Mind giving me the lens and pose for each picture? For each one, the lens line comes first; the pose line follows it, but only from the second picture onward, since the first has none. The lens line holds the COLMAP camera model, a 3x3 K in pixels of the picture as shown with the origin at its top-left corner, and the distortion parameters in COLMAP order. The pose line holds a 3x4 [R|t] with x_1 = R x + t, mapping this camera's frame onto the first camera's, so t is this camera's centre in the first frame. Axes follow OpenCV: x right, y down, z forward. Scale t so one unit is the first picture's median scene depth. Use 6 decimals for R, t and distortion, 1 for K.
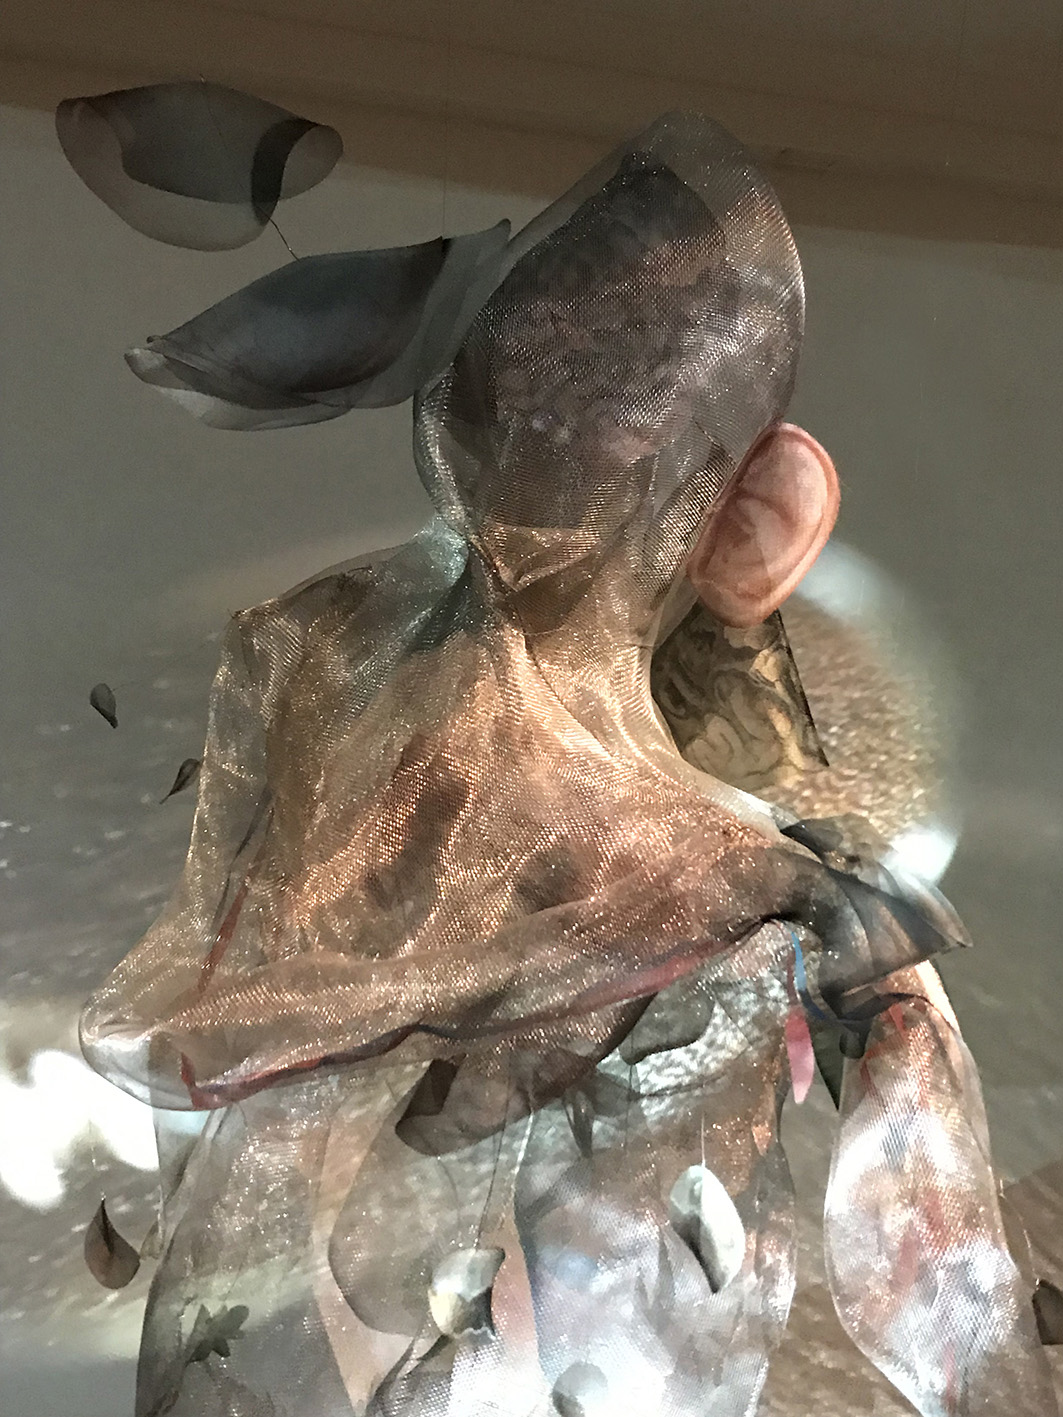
lens RADIAL K [[1663.0, 0, 524.5], [0, 1663.0, 705.8], [0, 0, 1]] dist [0.045408, 0.000000]
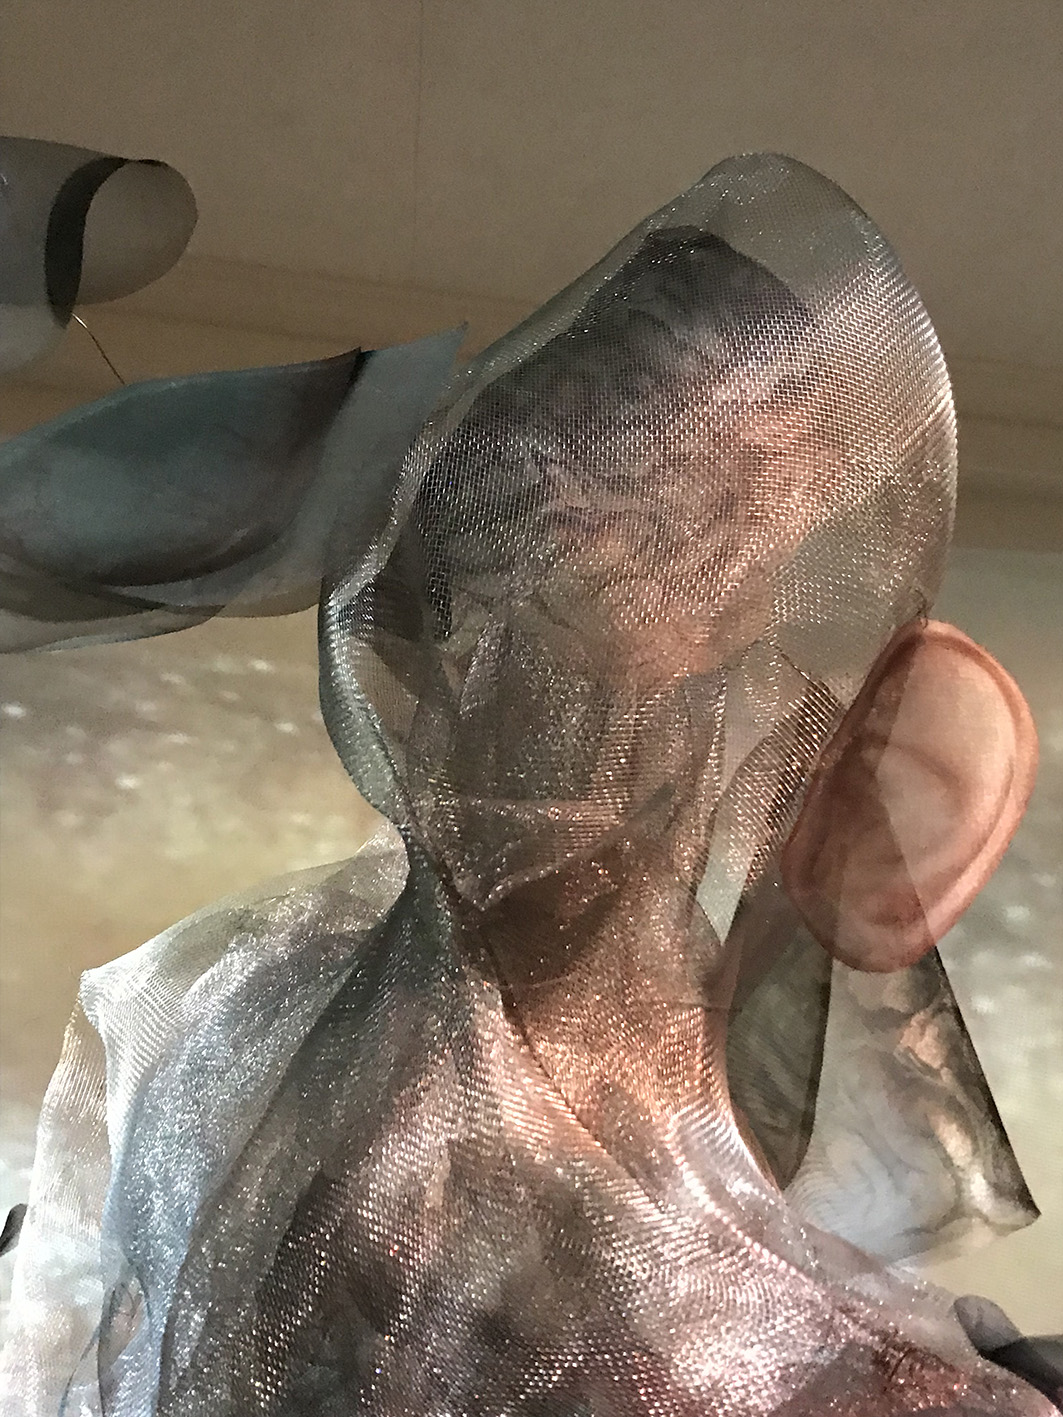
lens RADIAL K [[1663.0, 0, 521.6], [0, 1663.0, 700.9], [0, 0, 1]] dist [0.045408, 0.000000]
pose [[0.998853, -0.026248, -0.040051, 0.032216], [0.016262, 0.972615, -0.231853, -0.006495], [0.045040, 0.230936, 0.971926, 0.418804]]
